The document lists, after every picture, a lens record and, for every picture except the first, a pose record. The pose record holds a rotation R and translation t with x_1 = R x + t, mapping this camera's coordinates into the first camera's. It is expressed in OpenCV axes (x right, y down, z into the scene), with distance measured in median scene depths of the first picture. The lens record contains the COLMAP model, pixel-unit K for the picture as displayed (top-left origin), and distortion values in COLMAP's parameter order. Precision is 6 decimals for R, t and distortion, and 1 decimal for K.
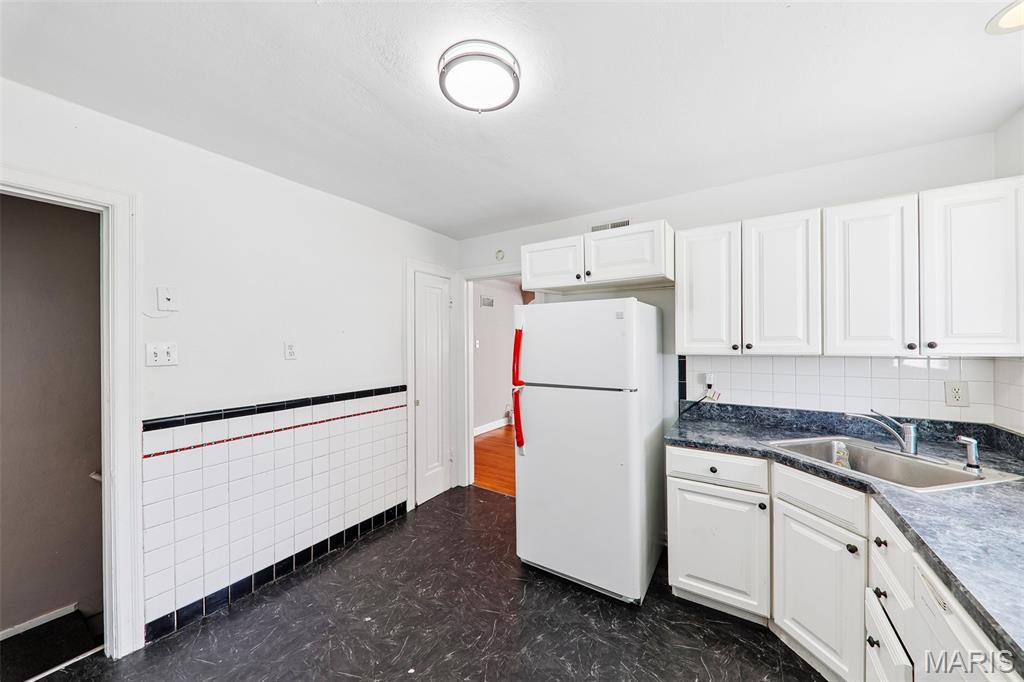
lens RADIAL K [[355.1, 0, 512.0], [0, 355.1, 341.0], [0, 0, 1]] dist [-0.011389, -0.000016]
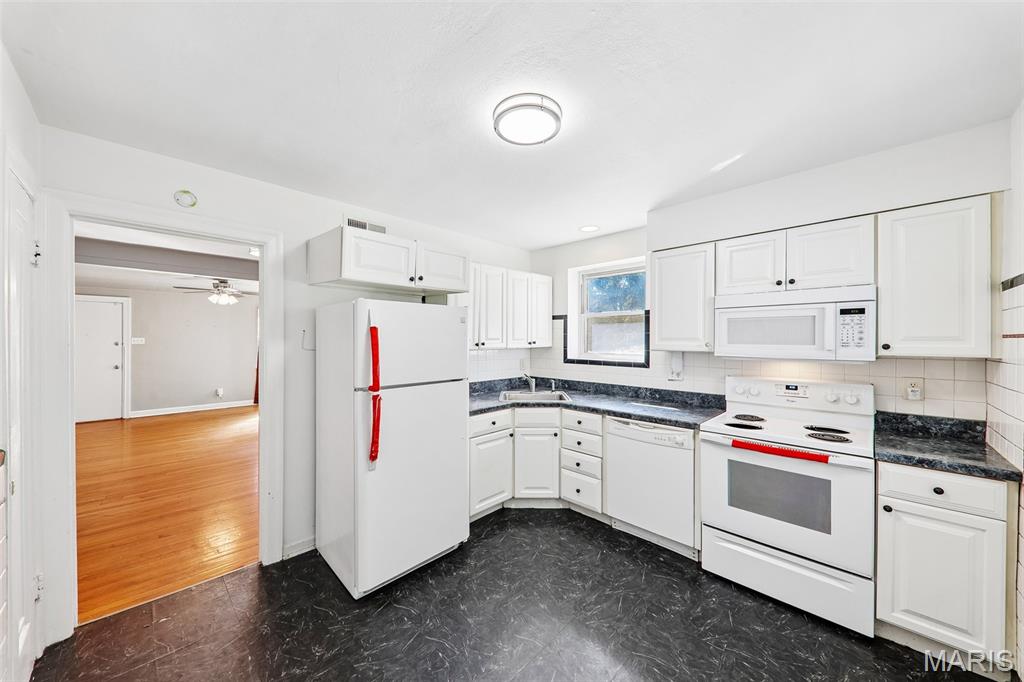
lens RADIAL K [[356.3, 0, 512.0], [0, 356.3, 341.0], [0, 0, 1]] dist [0.000045, -0.000072]
pose [[0.197589, 0.002825, 0.980281, -0.938969], [-0.001060, 0.999996, -0.002668, 0.006344], [-0.980284, -0.000512, 0.197591, 0.592651]]
